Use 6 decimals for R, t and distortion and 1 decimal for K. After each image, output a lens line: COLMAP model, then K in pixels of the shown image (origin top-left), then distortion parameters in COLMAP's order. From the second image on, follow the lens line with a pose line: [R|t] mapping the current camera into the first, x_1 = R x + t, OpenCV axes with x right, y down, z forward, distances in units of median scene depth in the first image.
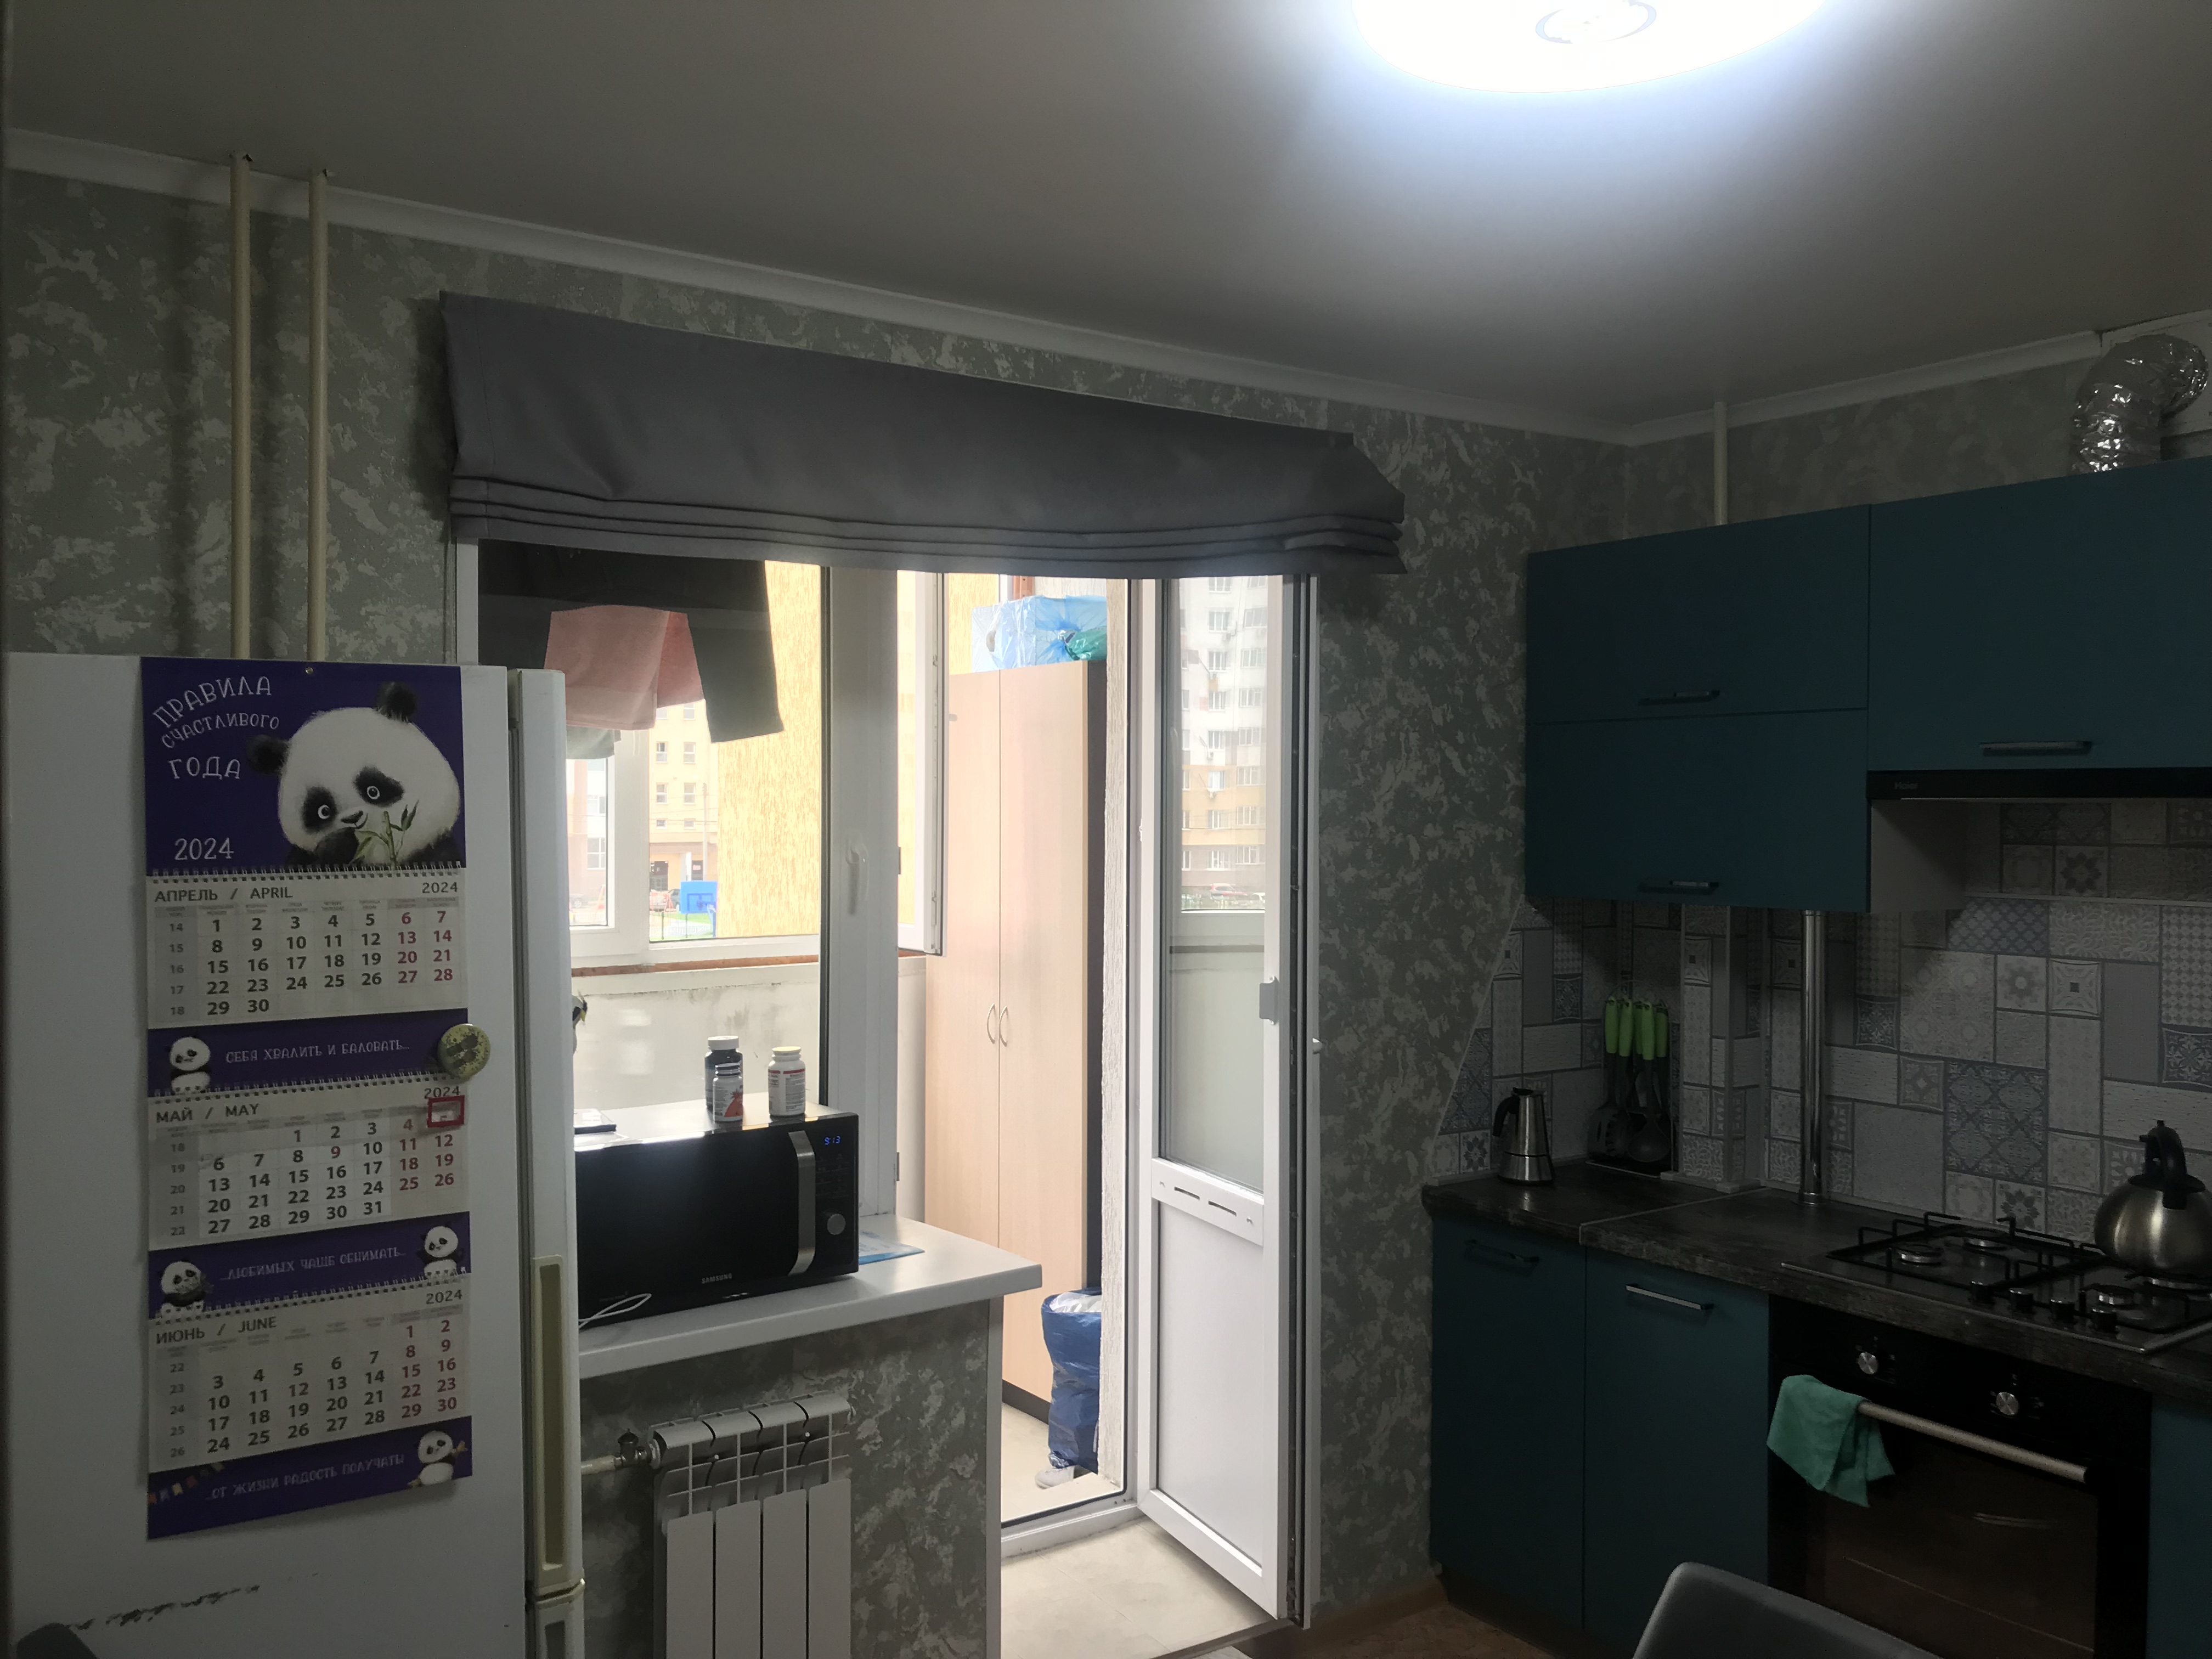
lens RADIAL K [[1876.8, 0, 1106.0], [0, 1876.8, 829.5], [0, 0, 1]] dist [0.005867, 0.074626]
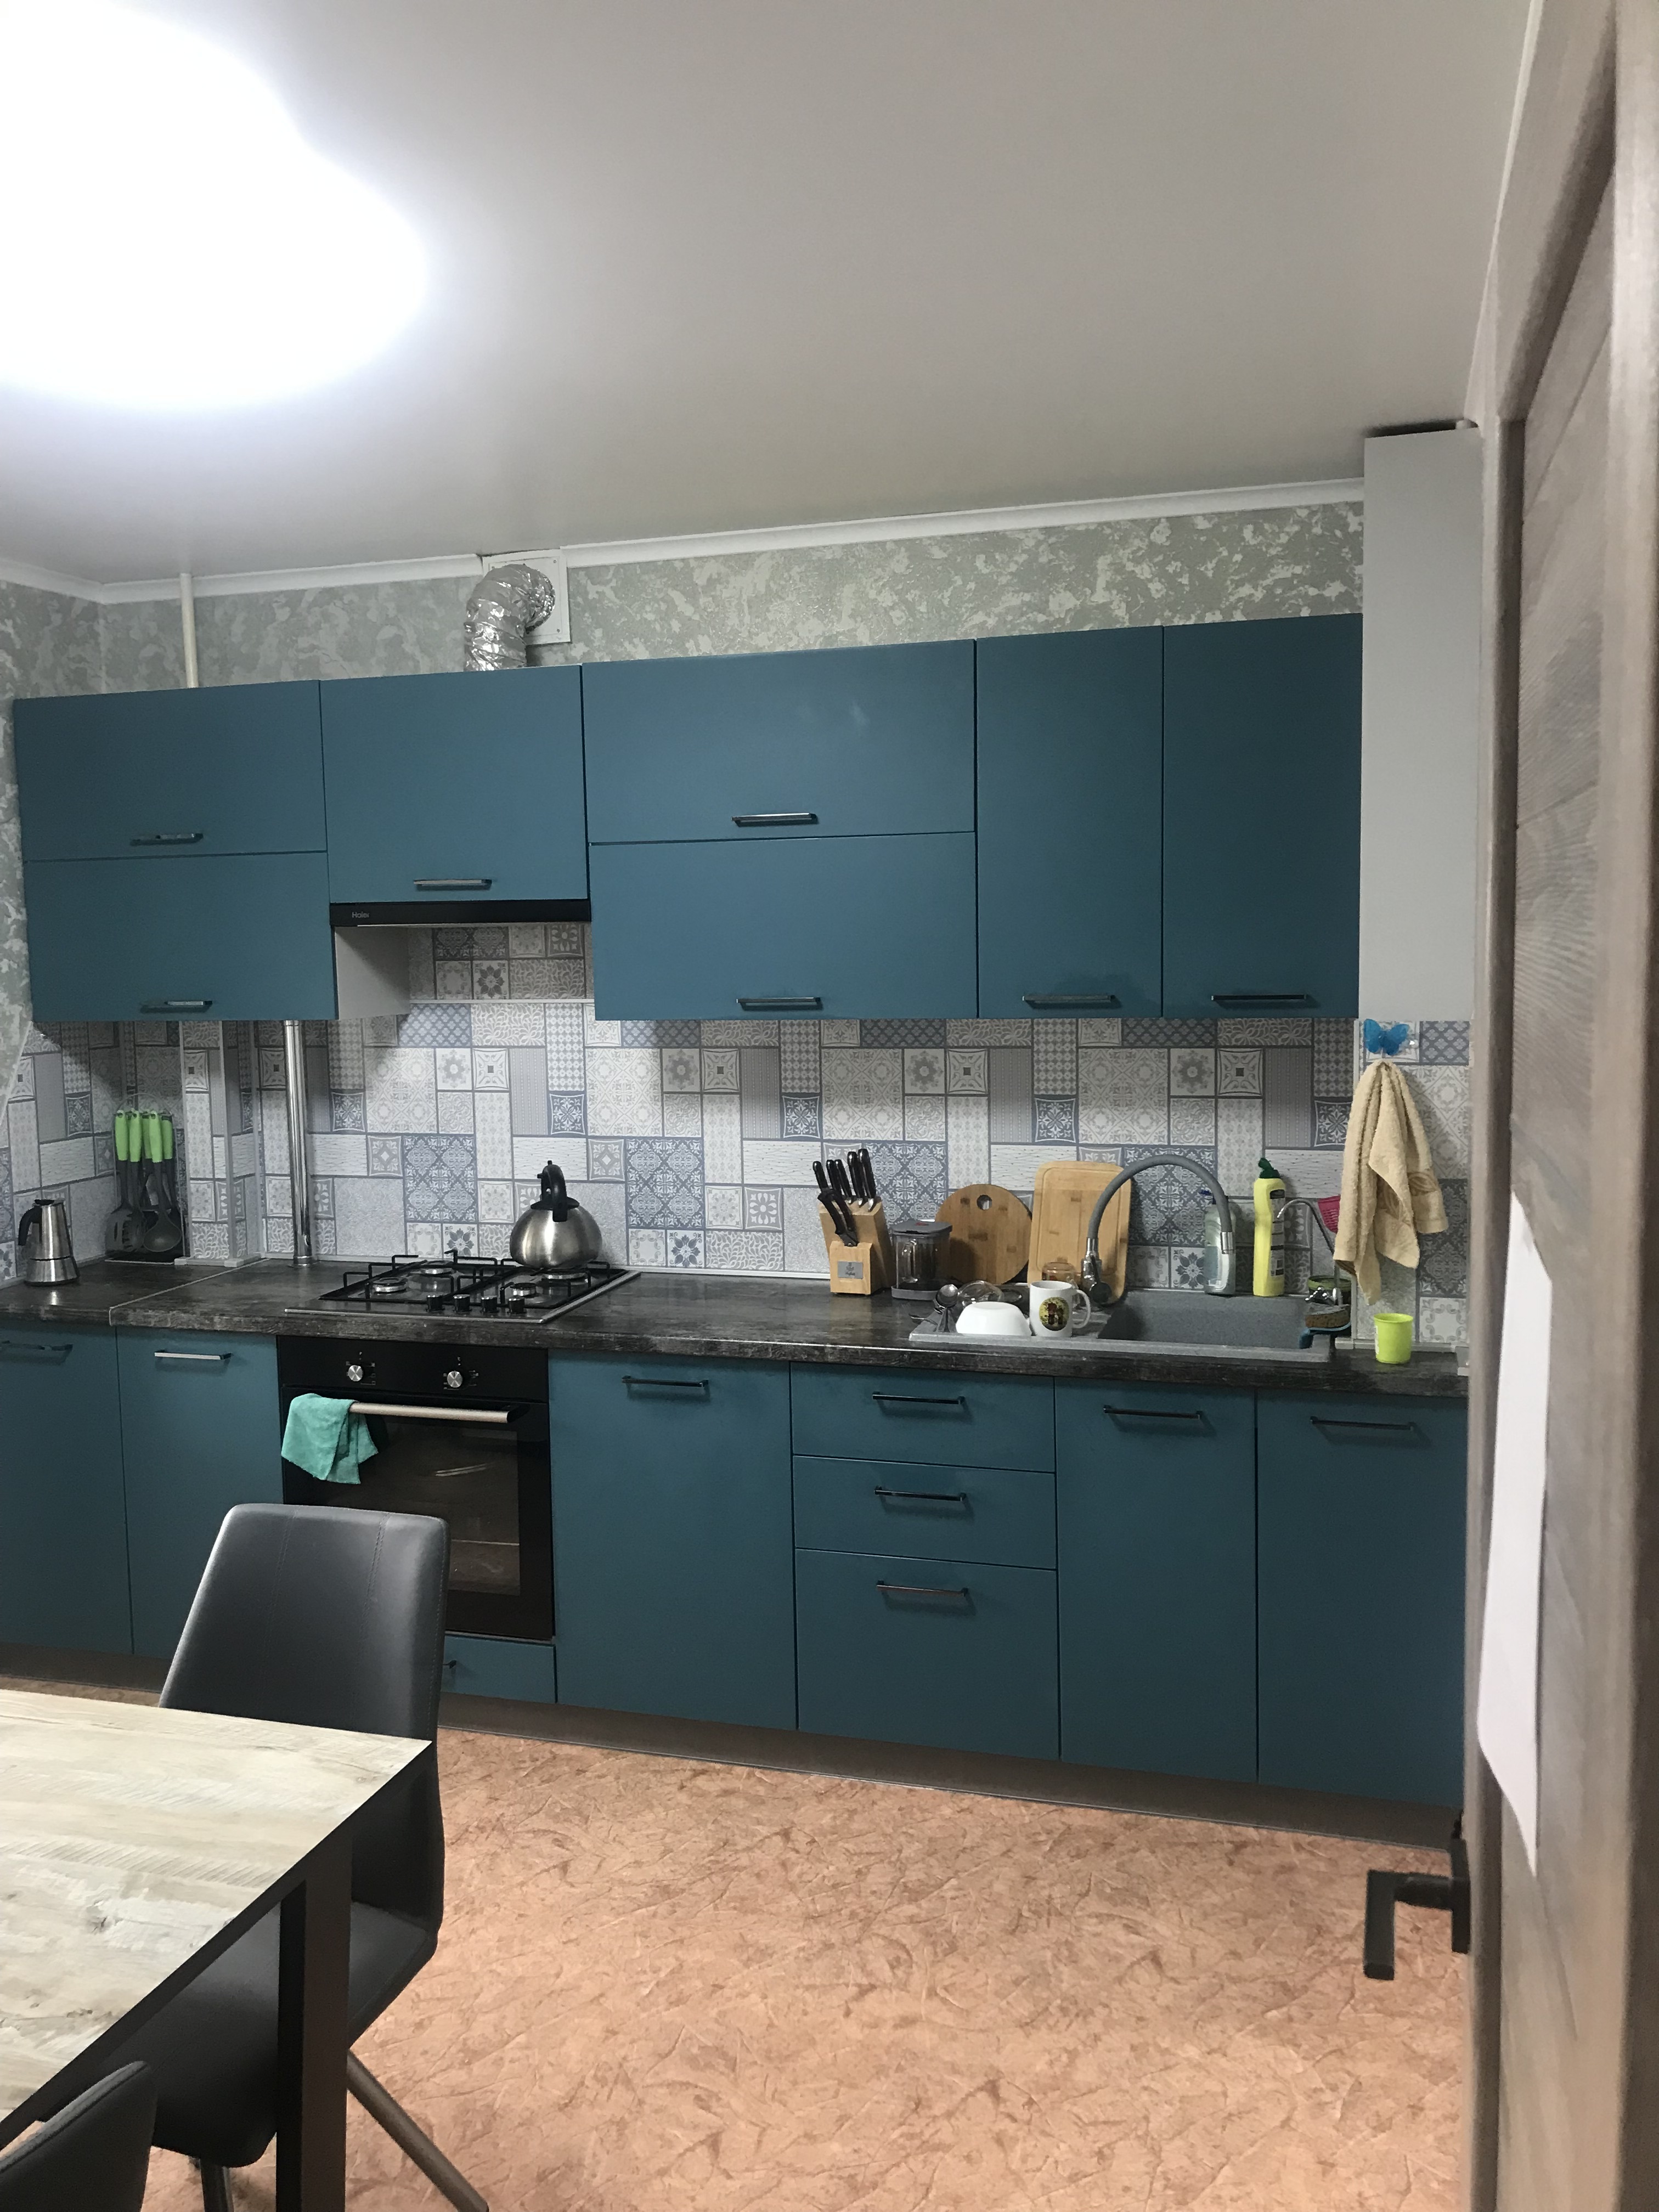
lens RADIAL K [[1753.0, 0, 829.5], [0, 1753.0, 1106.0], [0, 0, 1]] dist [0.096882, -0.381486]
pose [[0.789154, -0.079960, 0.608969, -0.041362], [0.029129, 0.995246, 0.092932, 0.002586], [-0.613505, -0.055599, 0.787731, -0.094771]]
